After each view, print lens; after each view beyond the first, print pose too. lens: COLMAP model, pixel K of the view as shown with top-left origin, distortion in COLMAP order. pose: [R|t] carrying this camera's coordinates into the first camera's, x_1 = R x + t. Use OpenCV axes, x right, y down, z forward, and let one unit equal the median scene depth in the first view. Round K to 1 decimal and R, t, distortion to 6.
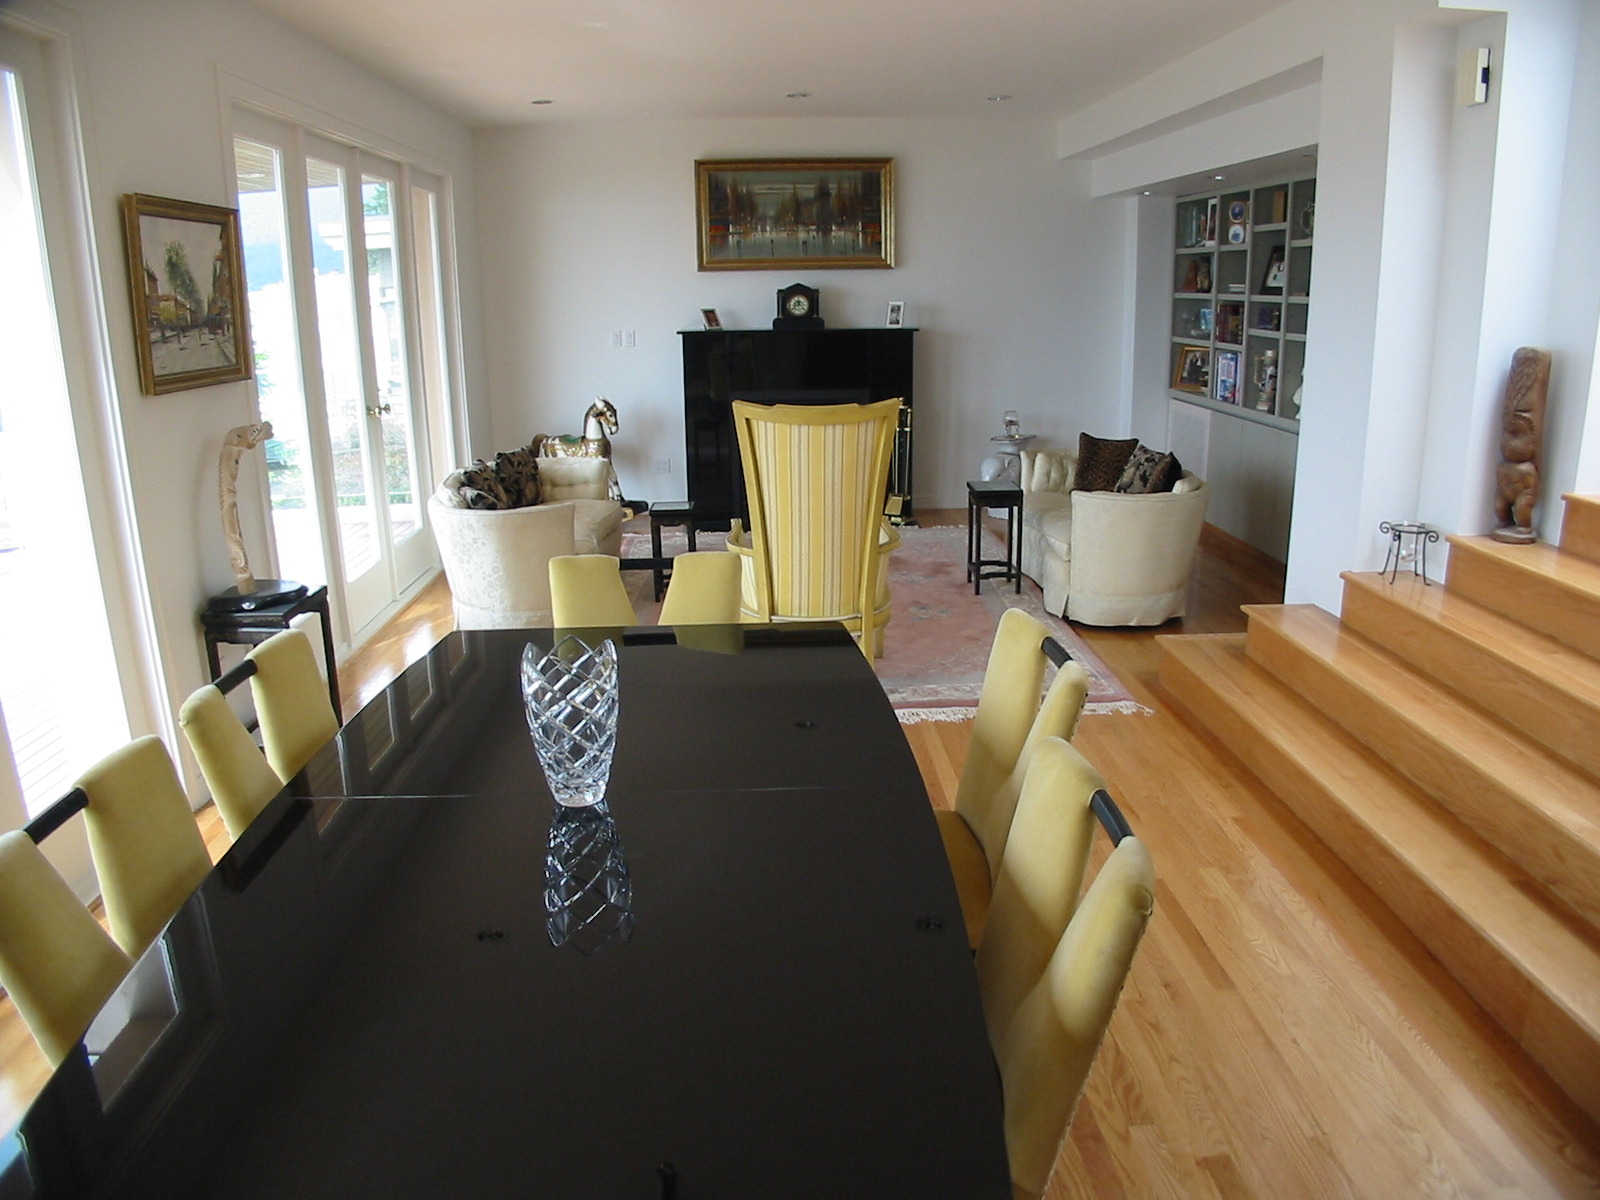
lens RADIAL K [[1133.1, 0, 818.9], [0, 1133.1, 610.4], [0, 0, 1]] dist [-0.199646, 0.092777]
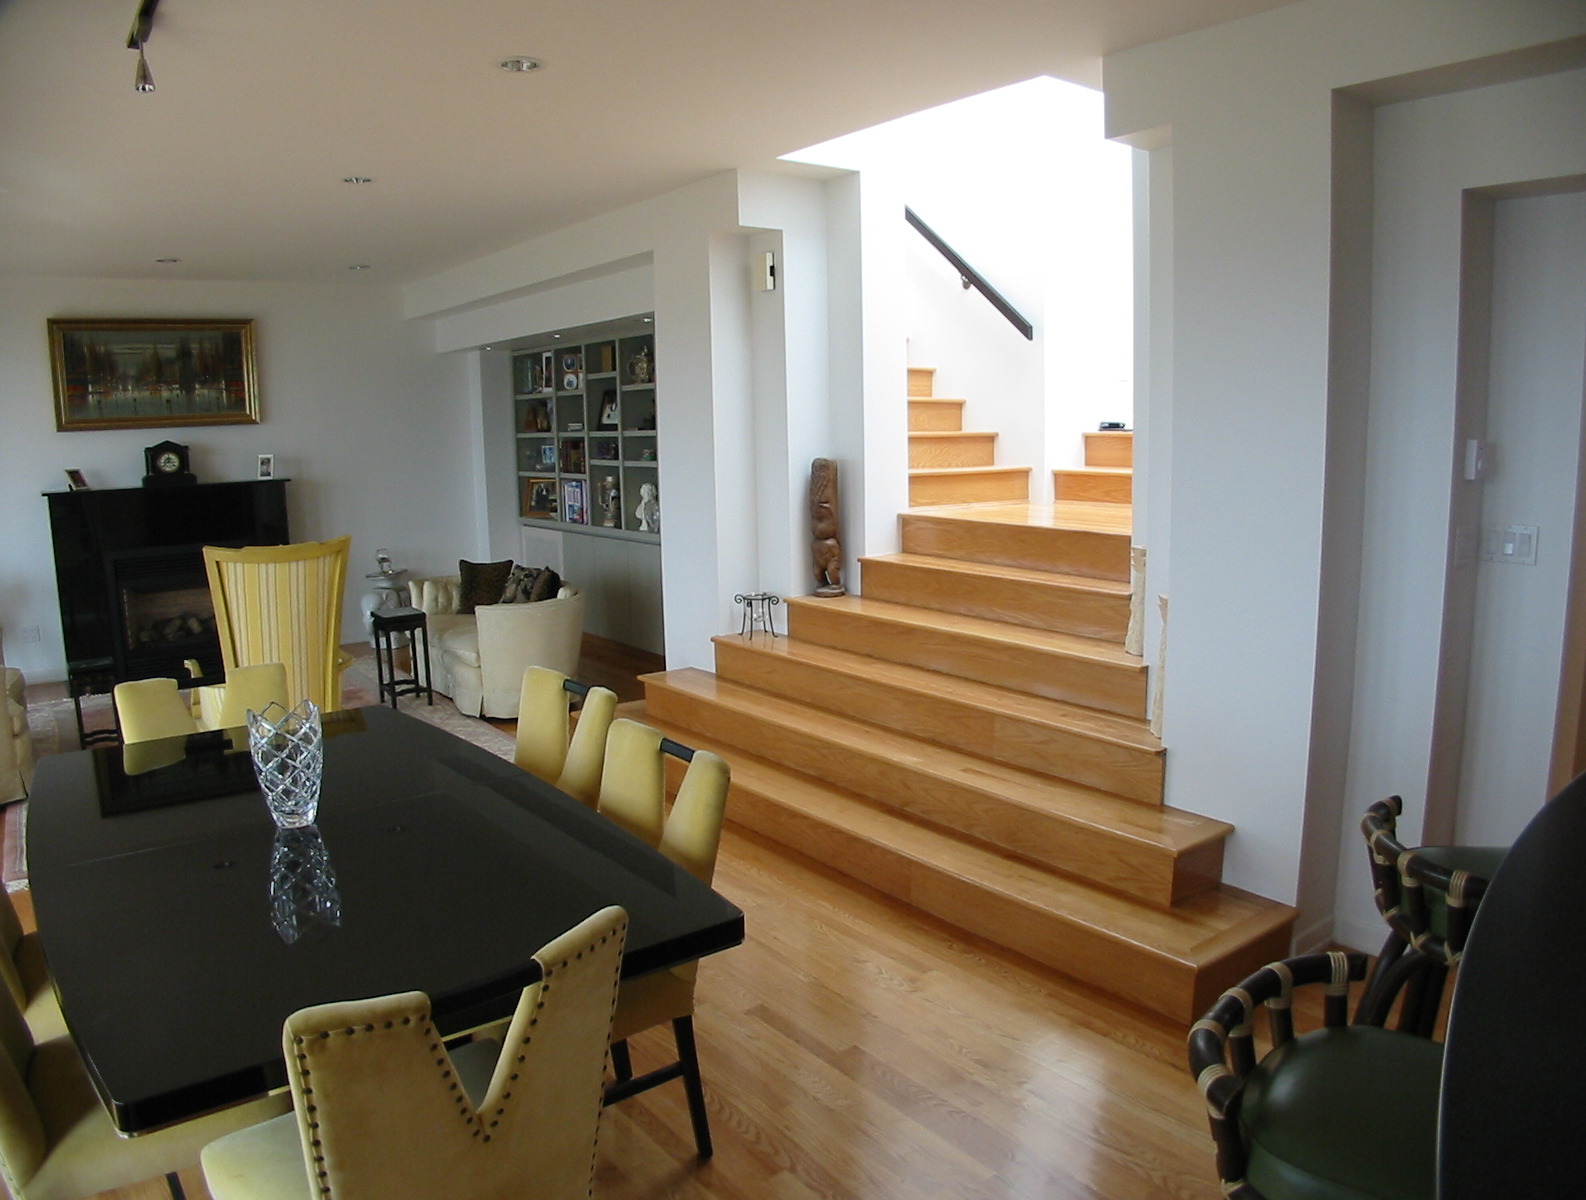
lens RADIAL K [[1132.1, 0, 820.1], [0, 1132.1, 608.1], [0, 0, 1]] dist [-0.200452, 0.092406]
pose [[0.815946, -0.095898, 0.570119, -0.109420], [0.166357, 0.983384, -0.072674, 0.030508], [-0.553677, 0.154141, 0.818341, -0.112815]]
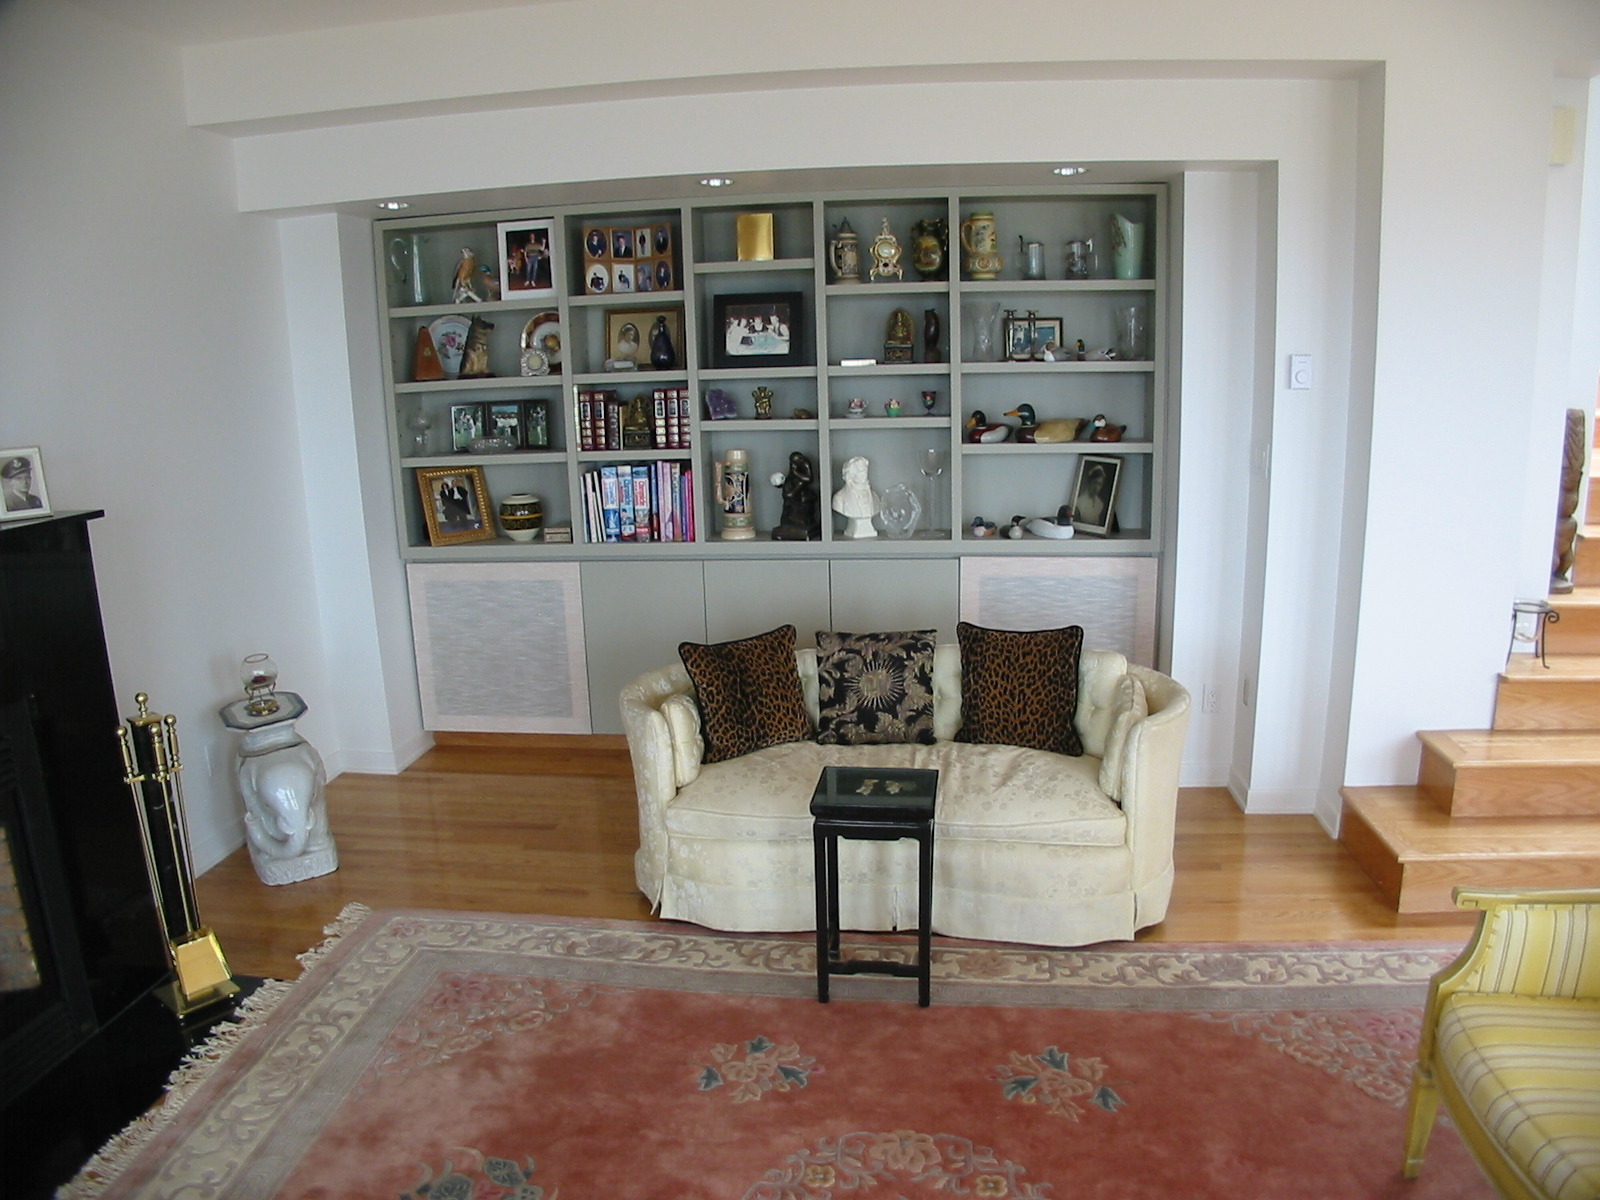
lens RADIAL K [[1133.1, 0, 818.9], [0, 1133.1, 610.4], [0, 0, 1]] dist [-0.199646, 0.092777]
pose [[0.164515, -0.212094, 0.963302, -0.252064], [0.296660, 0.942031, 0.156746, -0.229348], [-0.940706, 0.259986, 0.217898, 0.789652]]
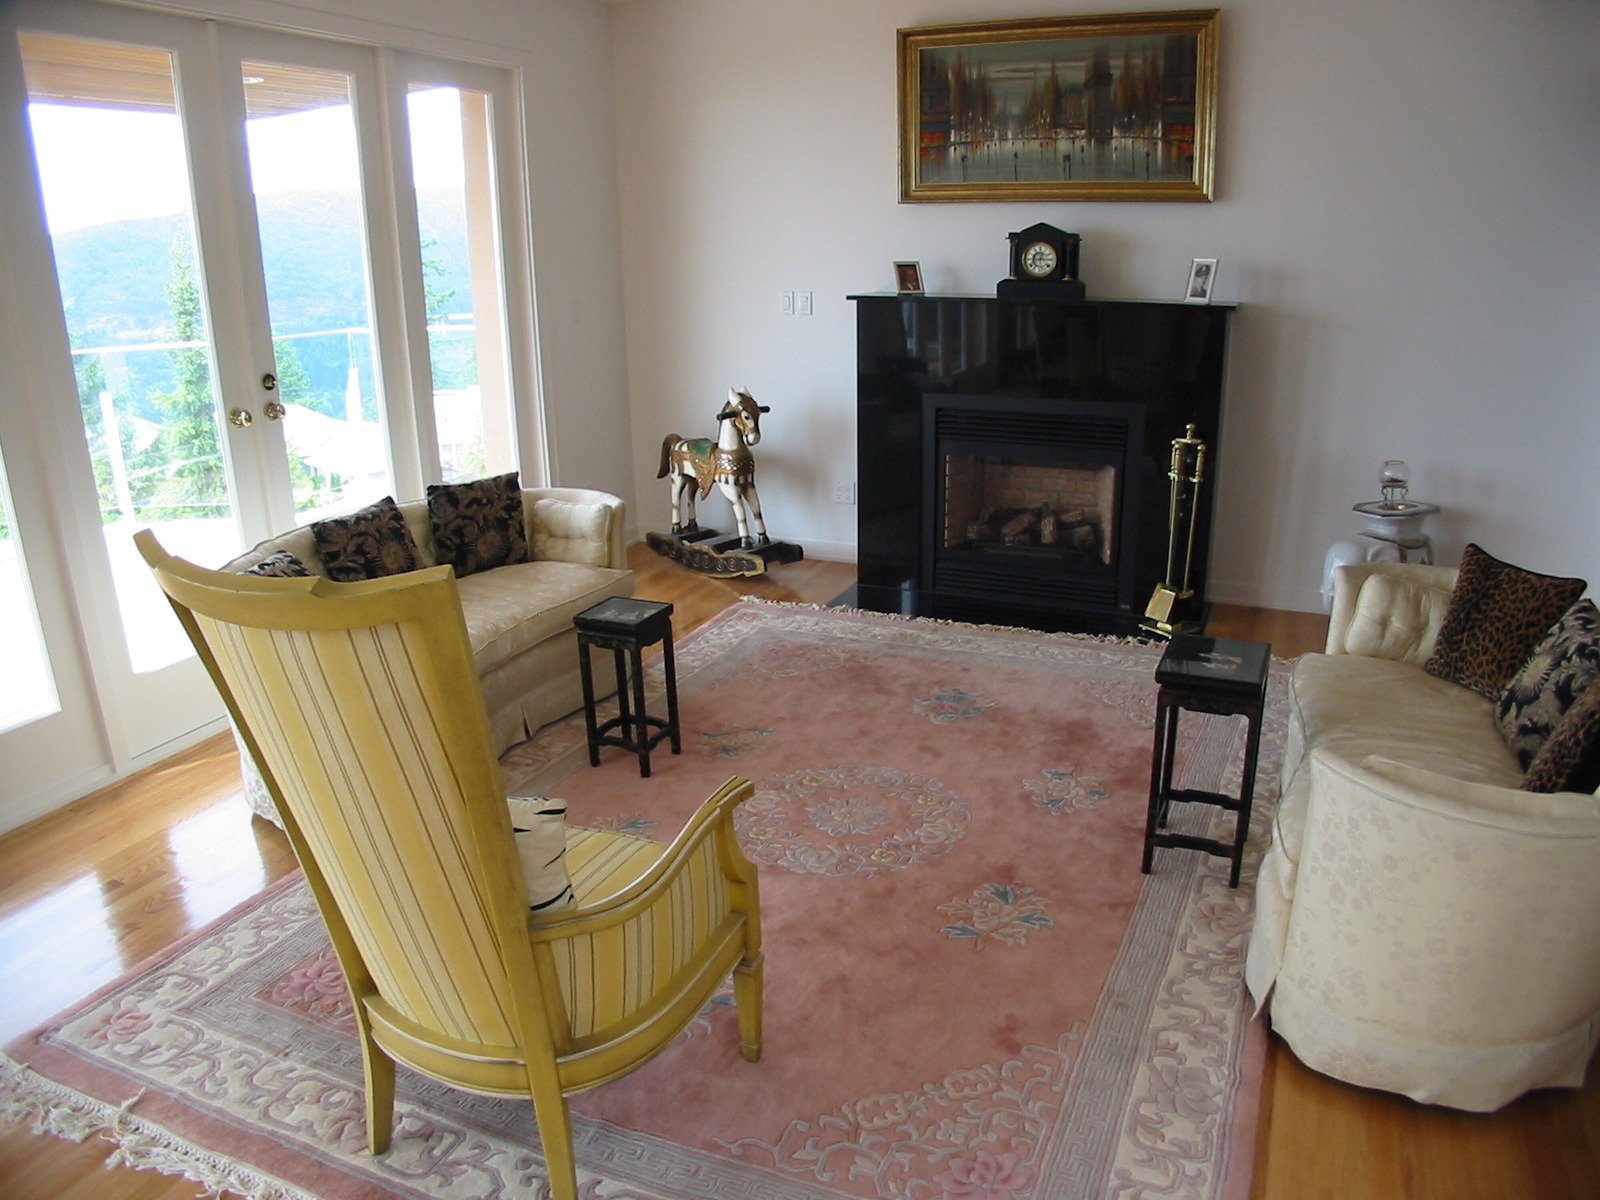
lens RADIAL K [[1133.1, 0, 818.9], [0, 1133.1, 610.4], [0, 0, 1]] dist [-0.199646, 0.092777]
pose [[0.895838, 0.136472, -0.422907, 0.175268], [-0.118067, 0.990567, 0.069555, -0.124950], [0.428410, -0.012379, 0.903500, 0.452282]]
